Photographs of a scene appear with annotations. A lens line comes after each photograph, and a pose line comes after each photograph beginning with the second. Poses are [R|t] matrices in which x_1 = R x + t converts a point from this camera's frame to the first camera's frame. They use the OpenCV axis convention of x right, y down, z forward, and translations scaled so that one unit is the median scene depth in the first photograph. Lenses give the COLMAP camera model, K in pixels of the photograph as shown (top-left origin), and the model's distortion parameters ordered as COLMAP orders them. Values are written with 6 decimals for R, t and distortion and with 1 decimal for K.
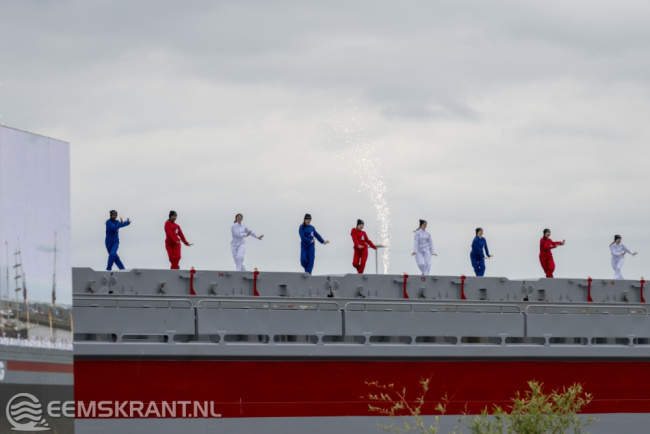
lens RADIAL K [[3365.5, 0, 325.1], [0, 3365.5, 216.9], [0, 0, 1]] dist [-0.155143, 0.000000]
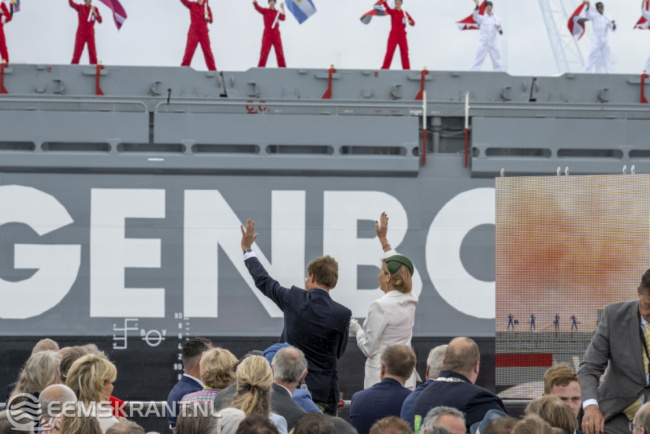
lens RADIAL K [[3266.7, 0, 318.0], [0, 3266.7, 221.4], [0, 0, 1]] dist [0.156374, 0.000000]
pose [[0.883537, 0.014261, -0.468144, 0.390378], [0.010701, 0.998661, 0.050617, 0.014192], [0.468239, -0.049732, 0.882201, 0.314413]]
